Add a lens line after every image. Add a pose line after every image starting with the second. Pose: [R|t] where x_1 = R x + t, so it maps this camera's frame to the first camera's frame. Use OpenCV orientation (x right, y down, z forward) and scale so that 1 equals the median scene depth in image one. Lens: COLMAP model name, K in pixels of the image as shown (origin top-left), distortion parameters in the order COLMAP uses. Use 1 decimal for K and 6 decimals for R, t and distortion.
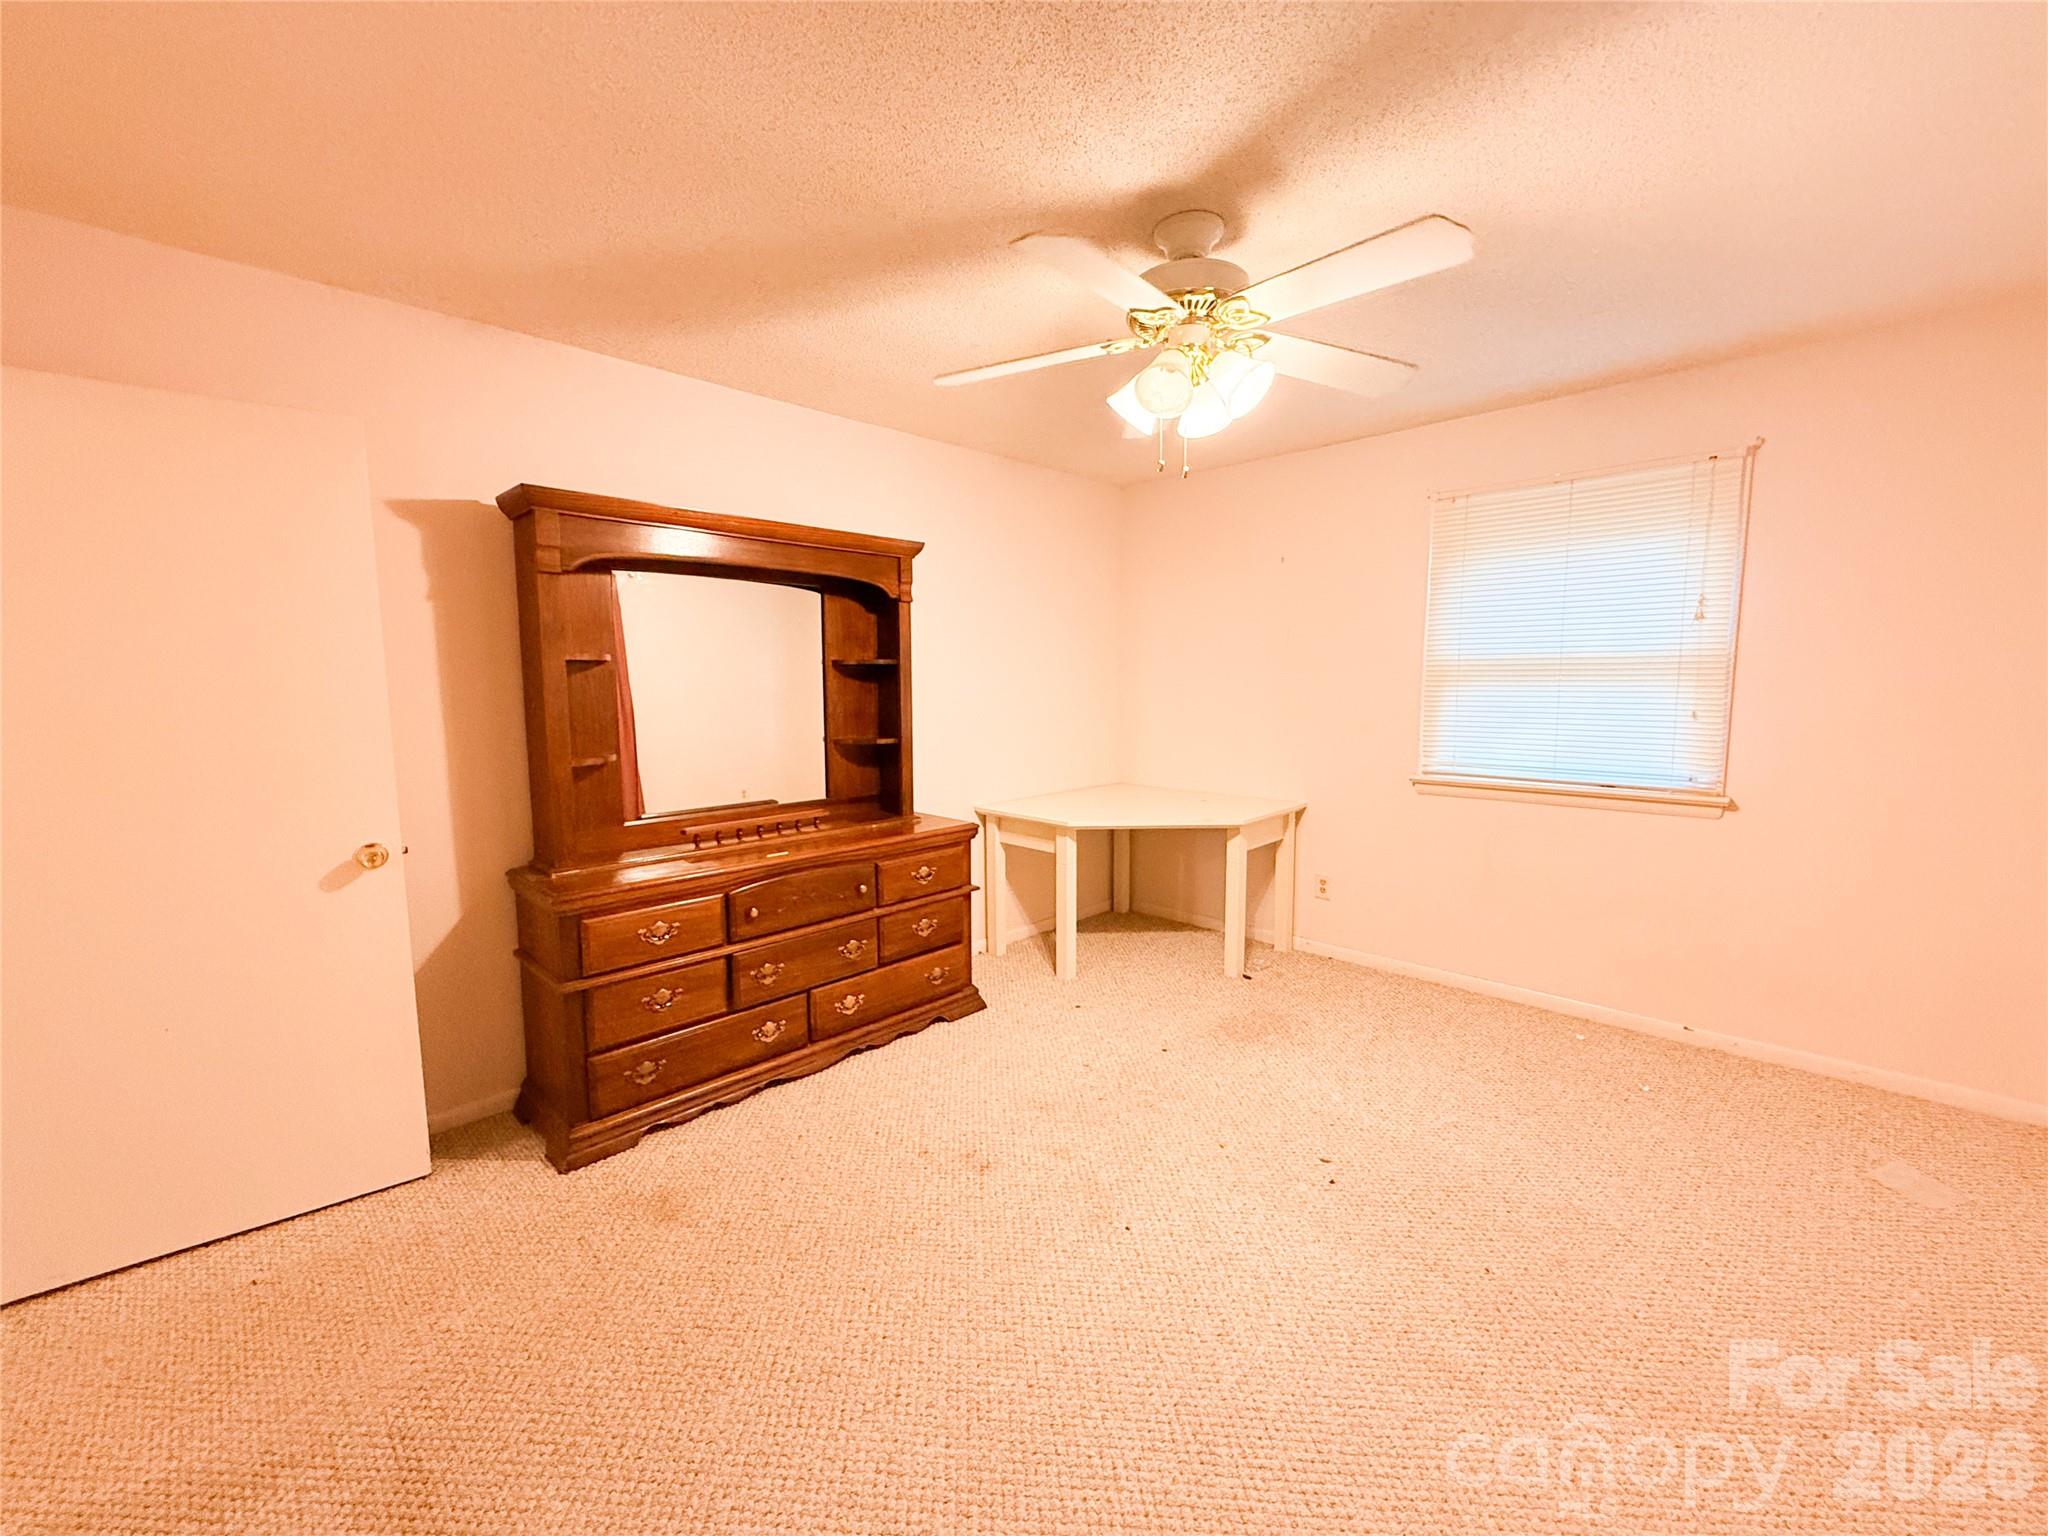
lens RADIAL K [[817.8, 0, 1022.0], [0, 817.8, 767.2], [0, 0, 1]] dist [0.000901, 0.000190]
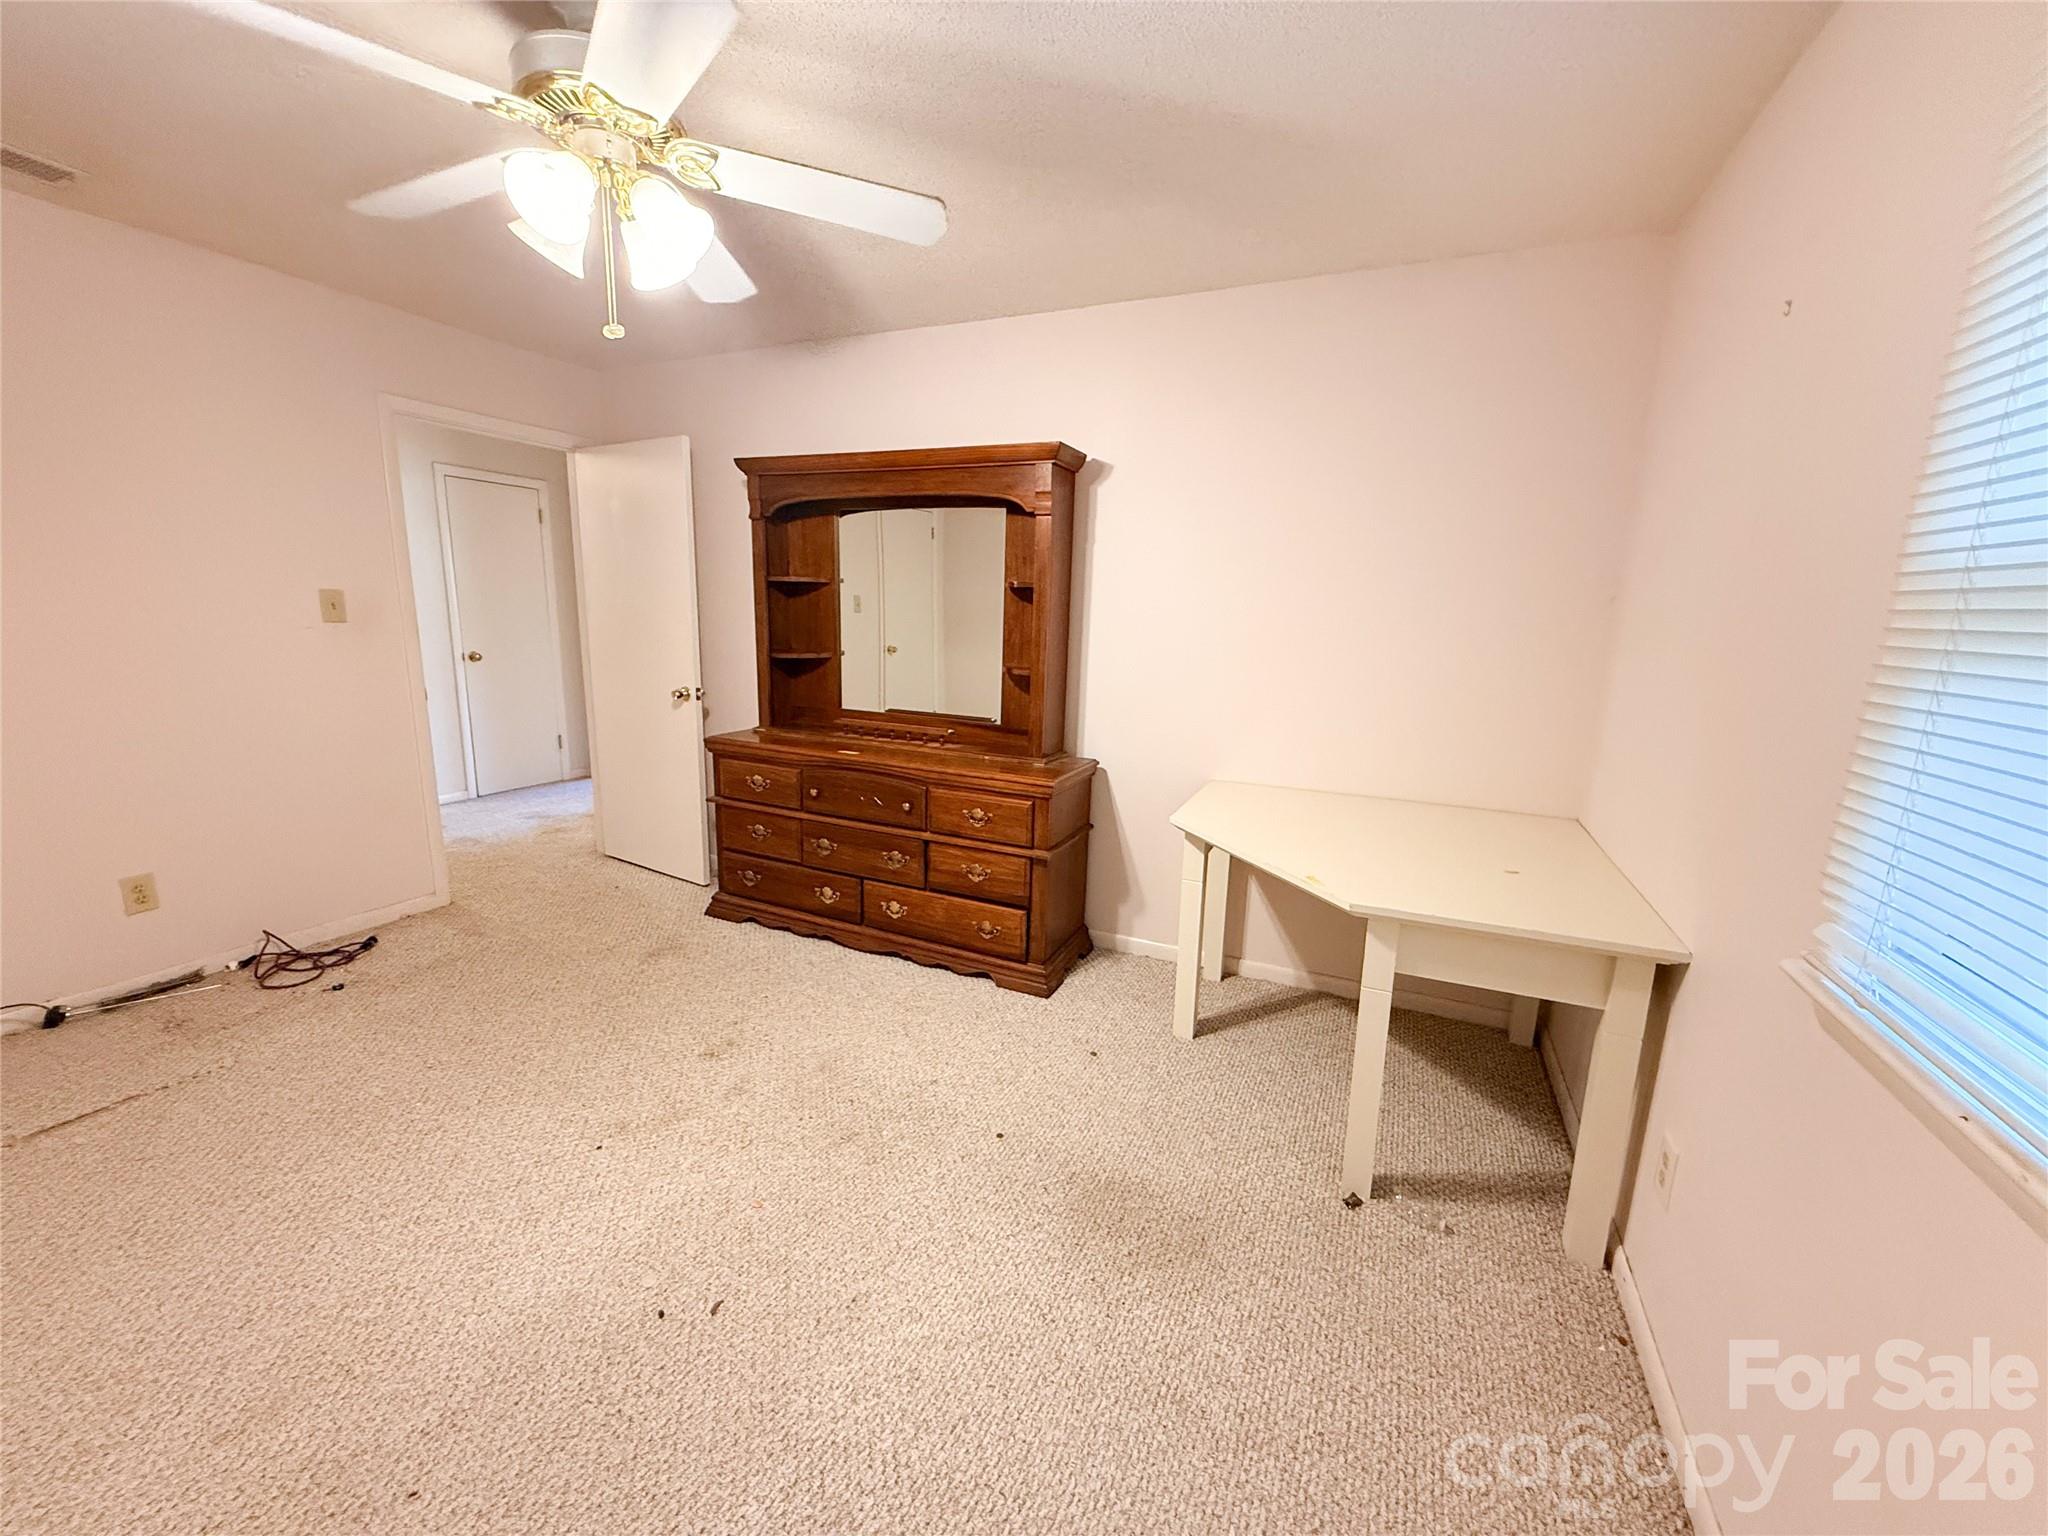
lens RADIAL K [[817.8, 0, 1021.6], [0, 817.8, 766.5], [0, 0, 1]] dist [0.000901, 0.000190]
pose [[0.335227, 0.196702, -0.921375, 0.829545], [-0.131670, 0.978146, 0.160915, -0.089733], [0.932891, 0.067374, 0.353801, 0.801676]]
